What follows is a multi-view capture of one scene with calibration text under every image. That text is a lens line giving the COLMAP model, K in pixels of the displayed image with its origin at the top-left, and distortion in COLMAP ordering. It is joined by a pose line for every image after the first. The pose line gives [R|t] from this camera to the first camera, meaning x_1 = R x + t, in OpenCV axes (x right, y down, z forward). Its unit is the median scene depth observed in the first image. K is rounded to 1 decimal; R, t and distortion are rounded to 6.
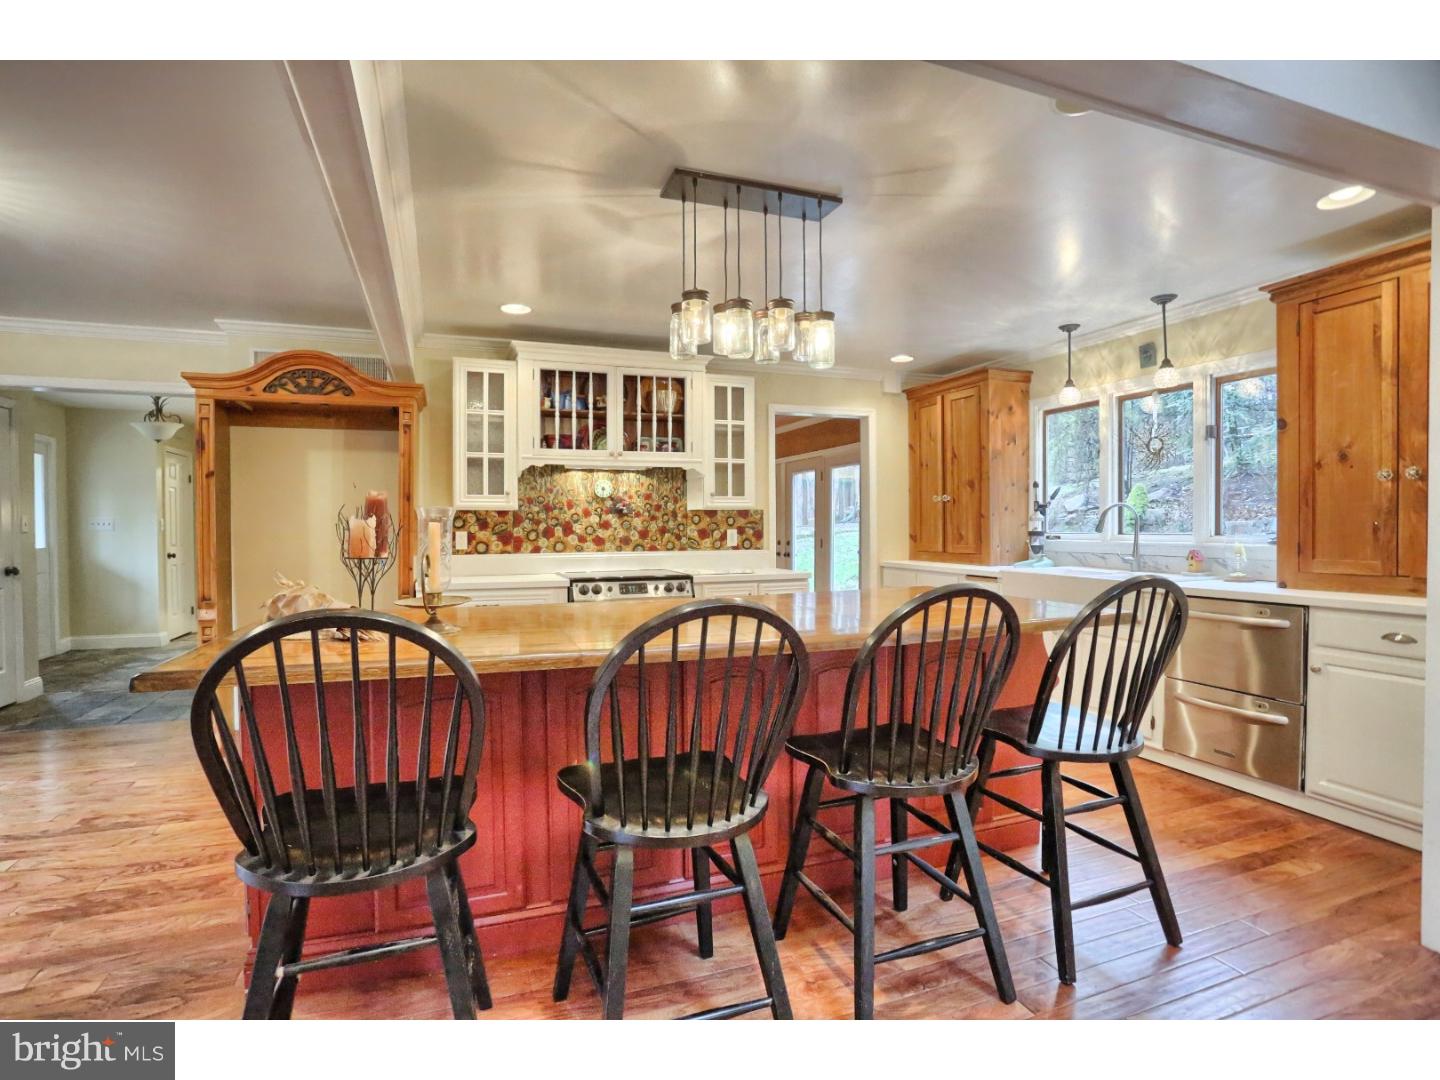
lens RADIAL K [[702.5, 0, 702.8], [0, 702.5, 538.9], [0, 0, 1]] dist [-0.075186, 0.036431]
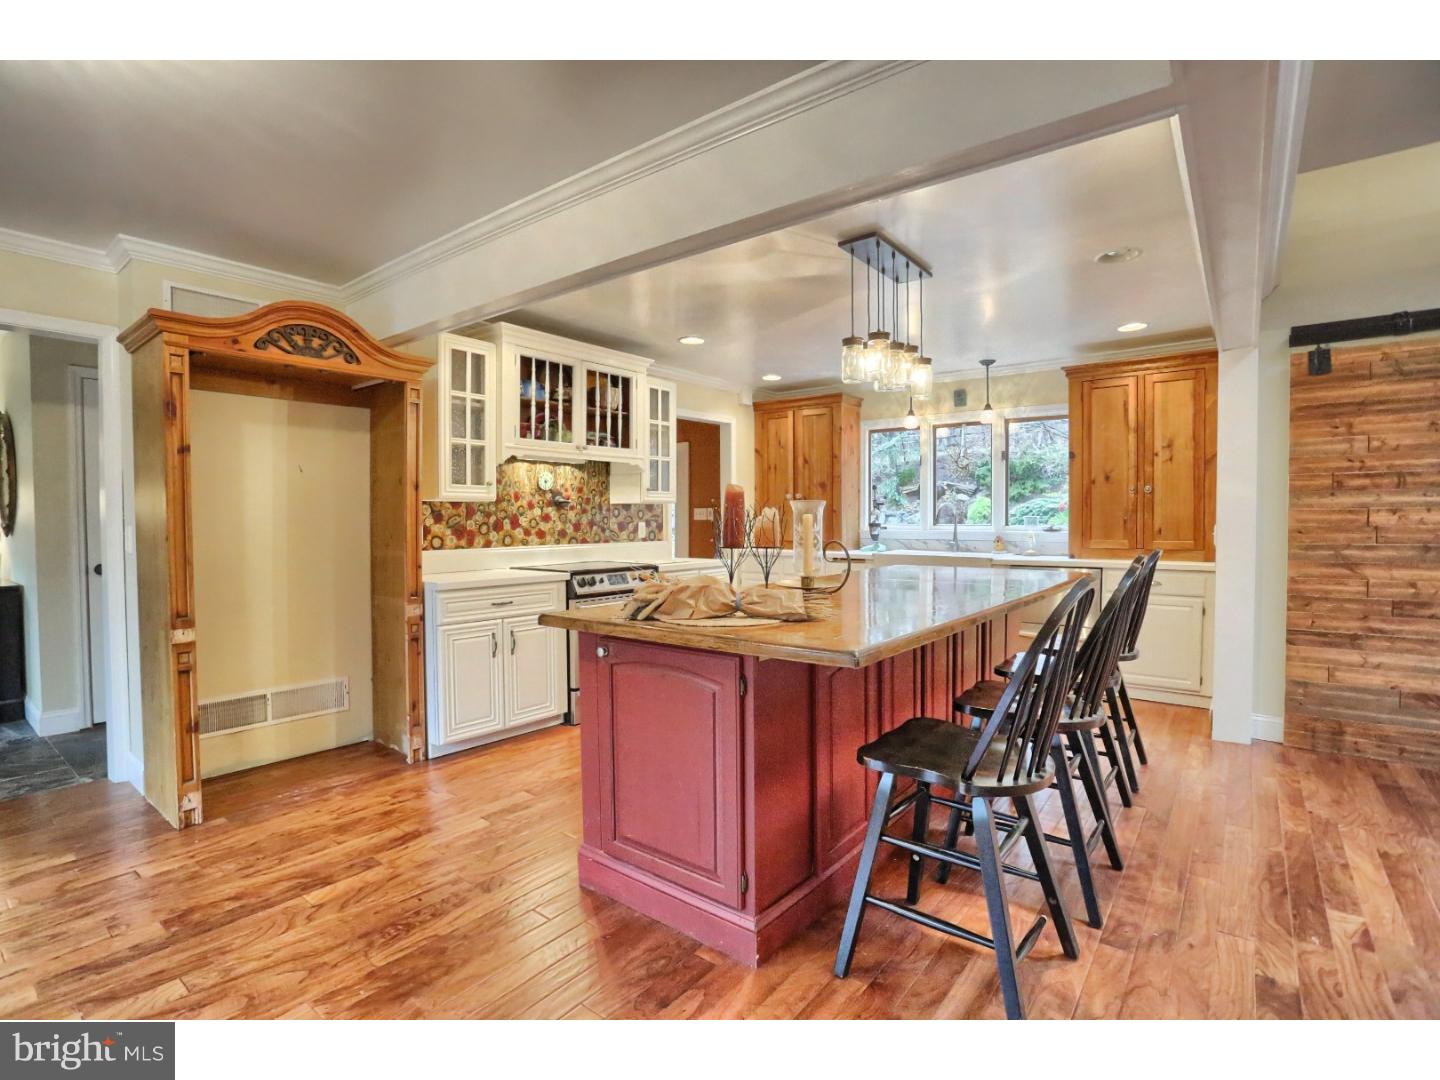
lens RADIAL K [[702.5, 0, 702.8], [0, 702.5, 538.9], [0, 0, 1]] dist [-0.075186, 0.036431]
pose [[0.853504, -0.013458, 0.520913, -0.482681], [0.008719, 0.999895, 0.011547, 0.000276], [-0.521014, -0.005314, 0.853532, 0.047759]]
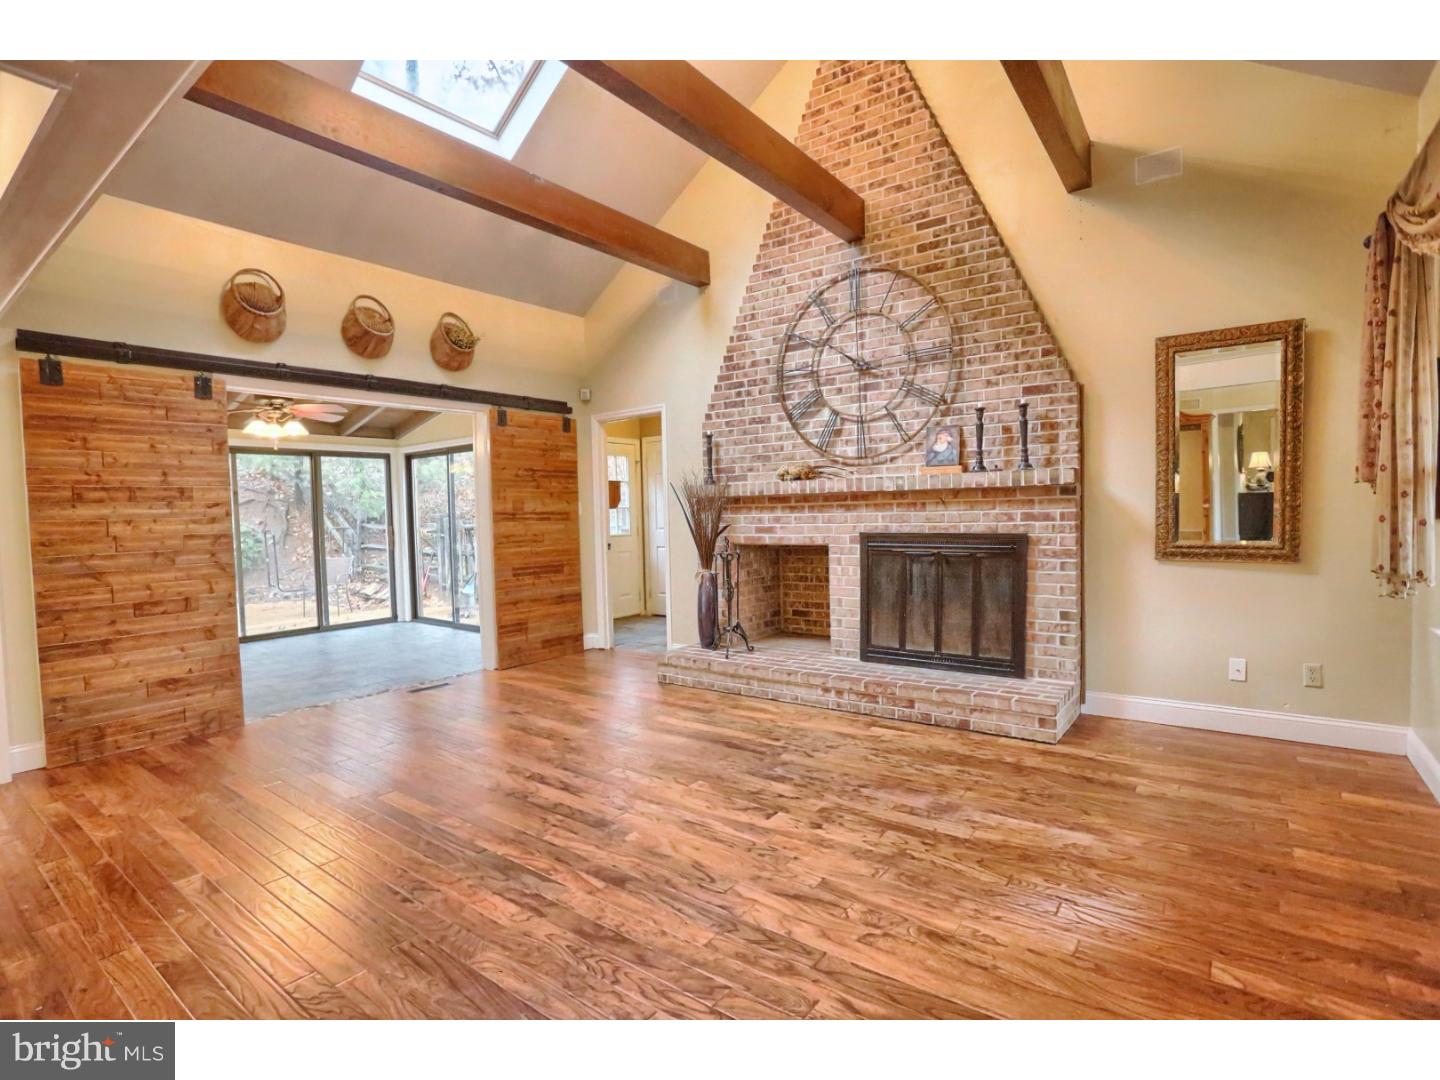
lens RADIAL K [[717.0, 0, 701.1], [0, 717.0, 540.2], [0, 0, 1]] dist [-0.081199, 0.040498]
pose [[-0.528668, -0.013559, 0.848720, -0.524257], [0.042215, 0.998215, 0.042242, 0.000507], [-0.847778, 0.058161, -0.527152, 0.136055]]
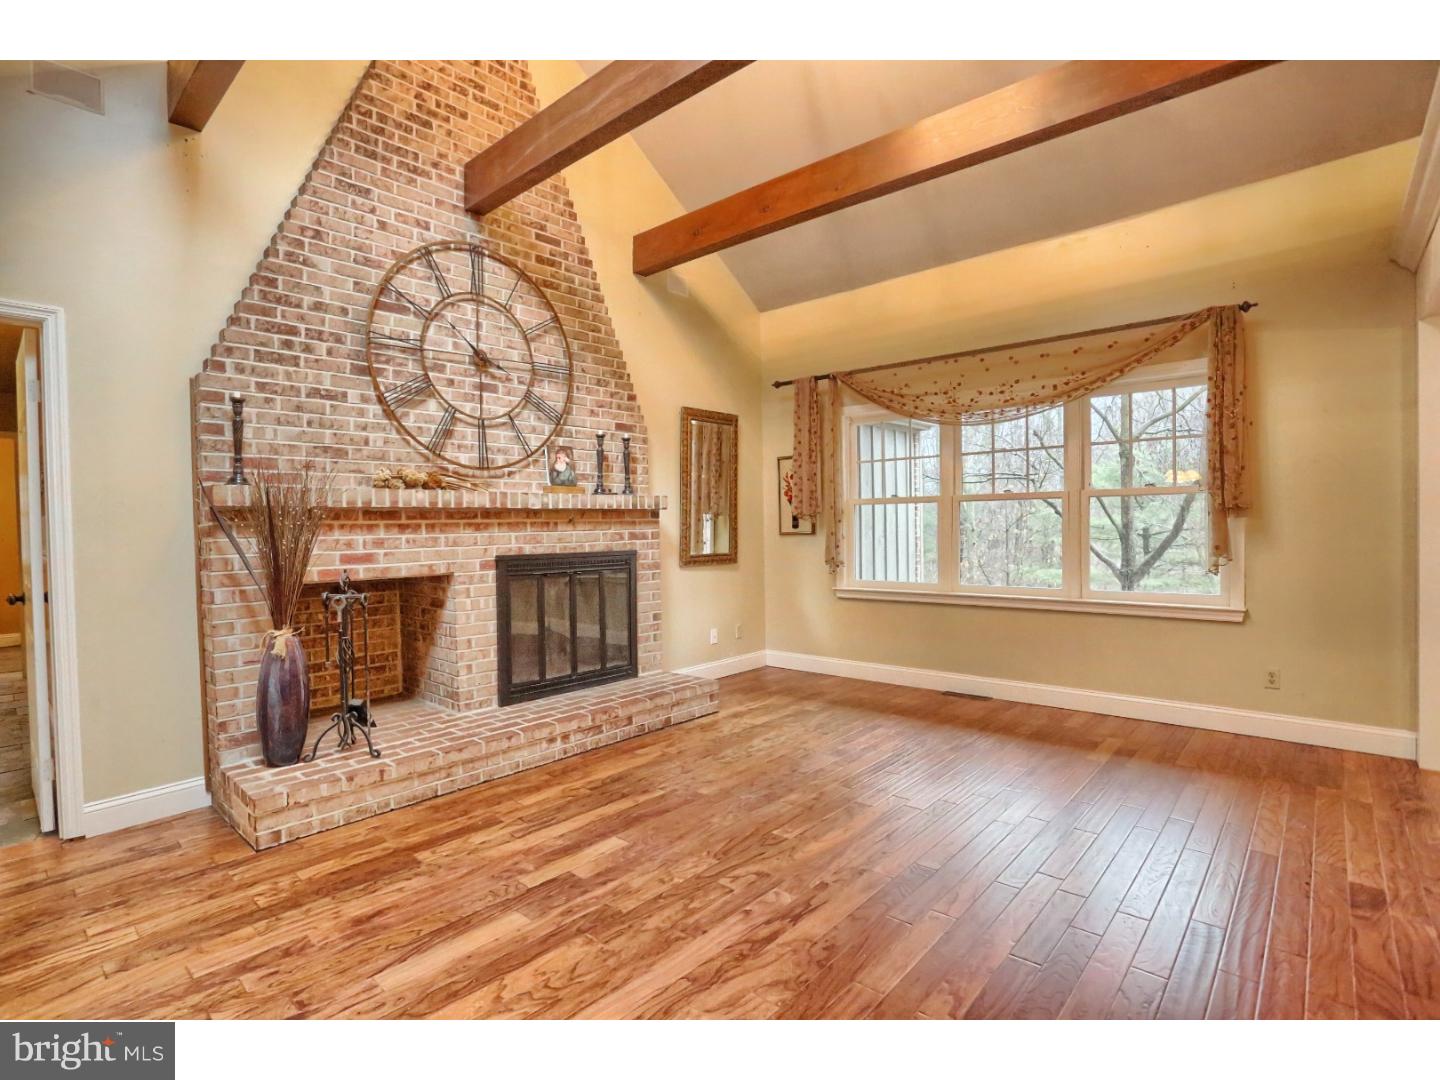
lens RADIAL K [[702.5, 0, 702.8], [0, 702.5, 538.9], [0, 0, 1]] dist [-0.075186, 0.036431]
pose [[-0.891525, 0.030961, -0.451911, 0.365942], [0.015120, 0.999139, 0.038625, -0.007399], [0.452718, 0.027602, -0.891226, 0.273174]]
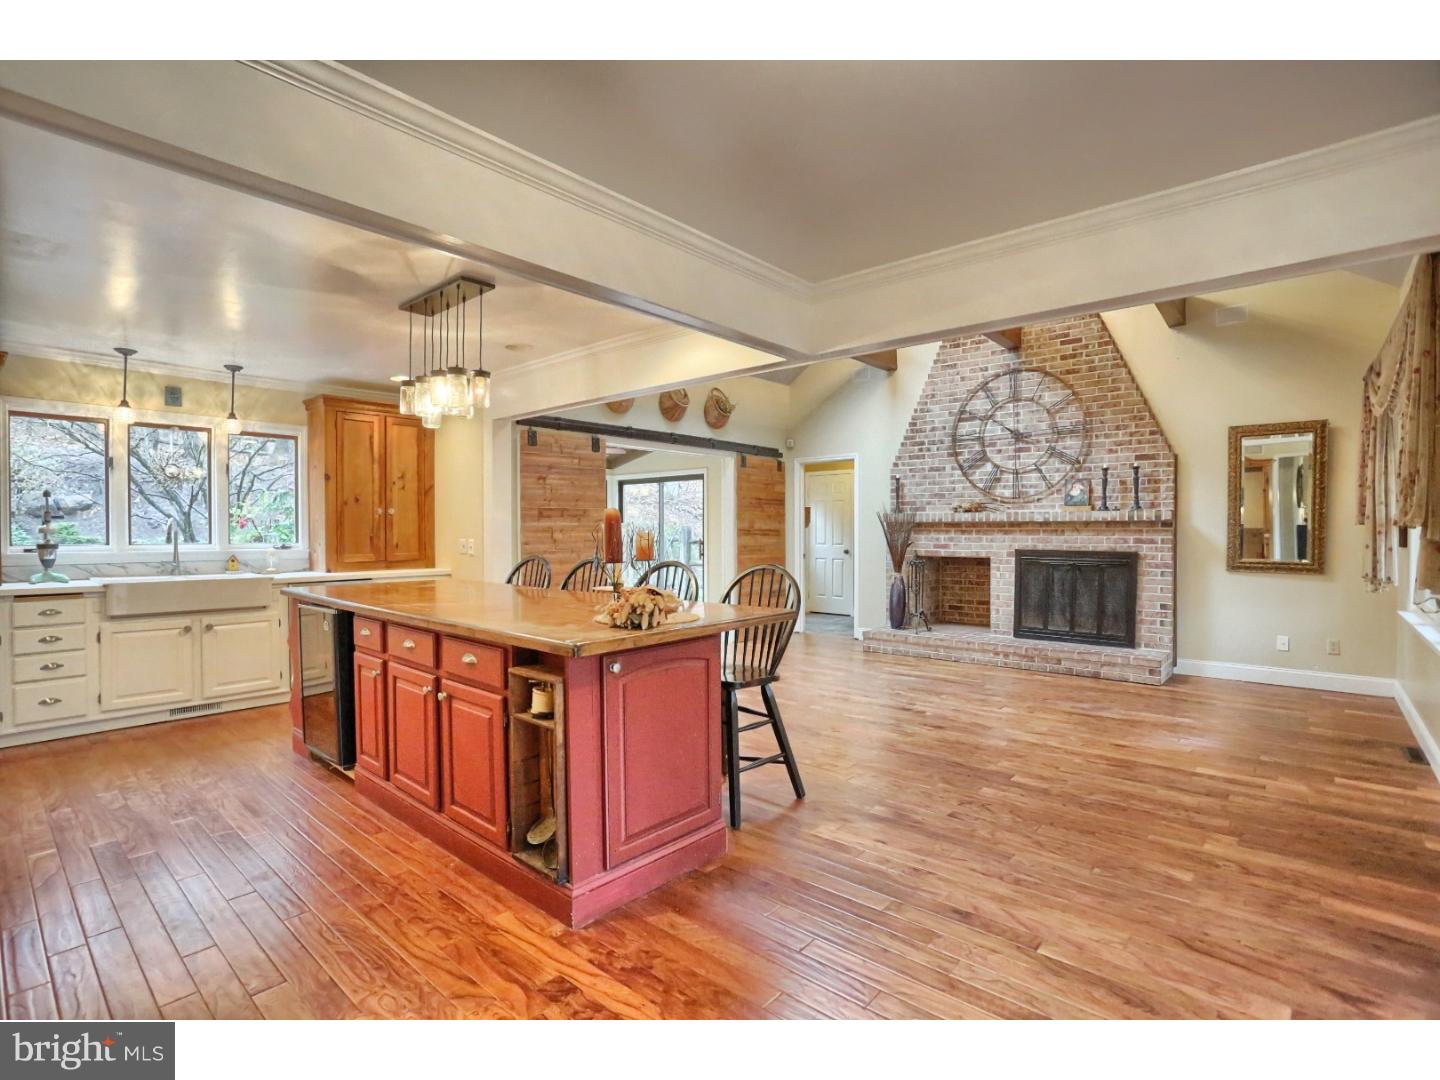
lens RADIAL K [[702.5, 0, 702.8], [0, 702.5, 538.9], [0, 0, 1]] dist [-0.075186, 0.036431]
pose [[-0.467866, -0.004046, 0.883790, -0.748767], [0.019925, 0.999687, 0.015124, -0.013815], [-0.883575, 0.024685, -0.467639, 0.649999]]
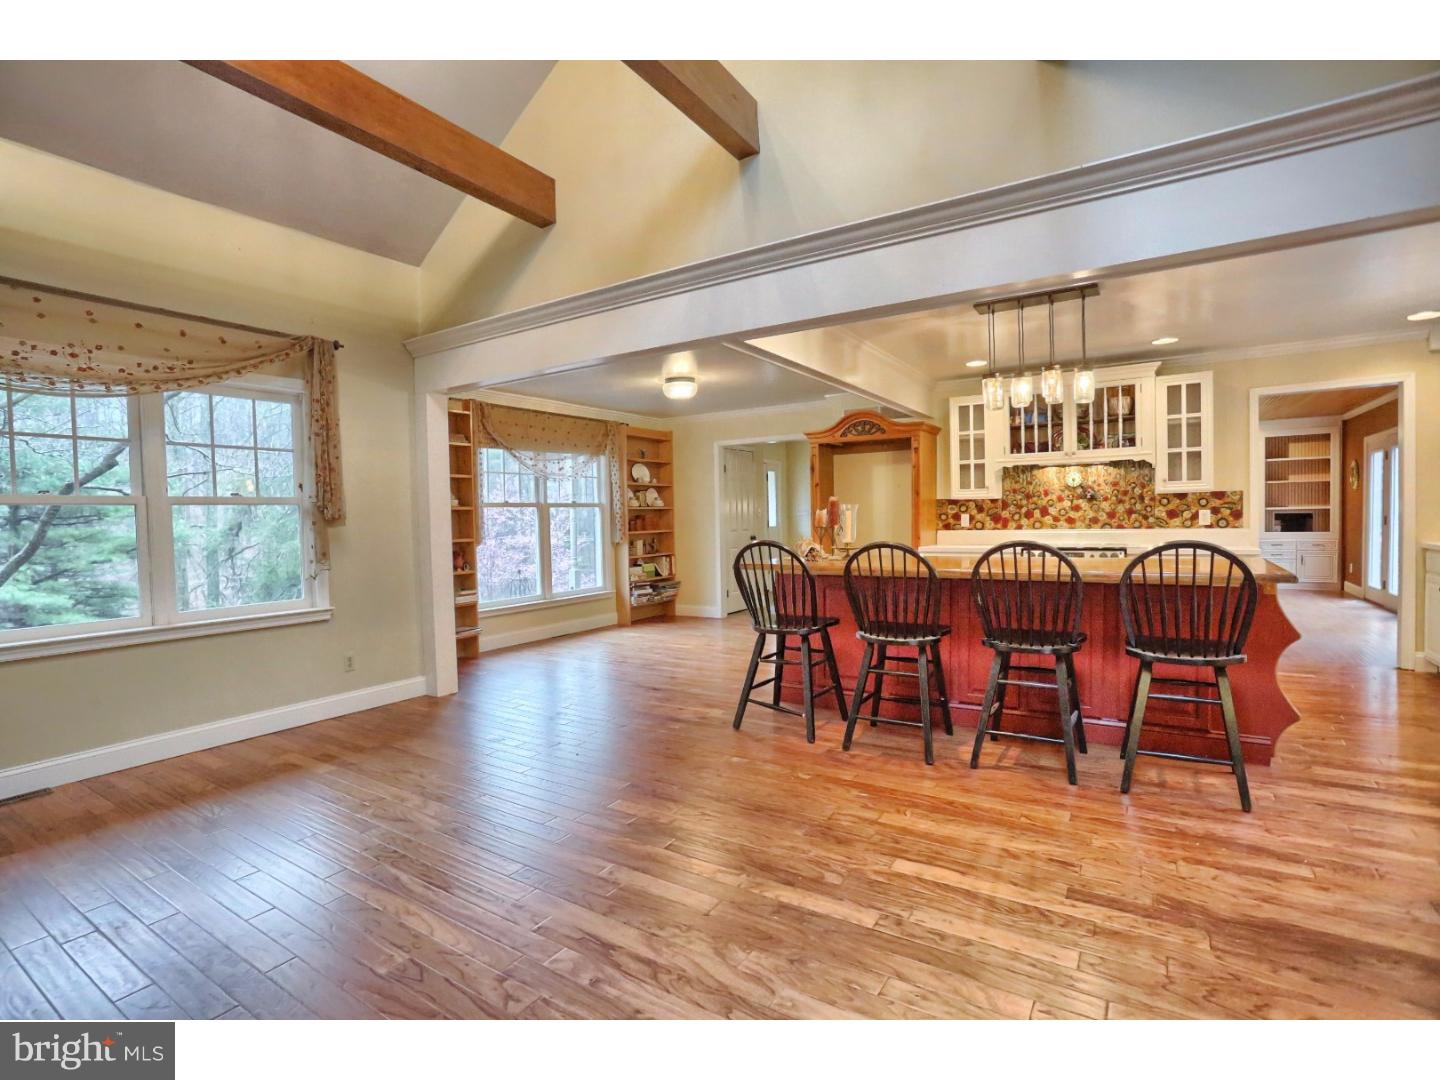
lens RADIAL K [[702.5, 0, 702.8], [0, 702.5, 538.9], [0, 0, 1]] dist [-0.075186, 0.036431]
pose [[0.594691, 0.017049, -0.803774, 0.479712], [0.004282, 0.999694, 0.024374, 0.002930], [0.803943, -0.017937, 0.594436, -0.293831]]
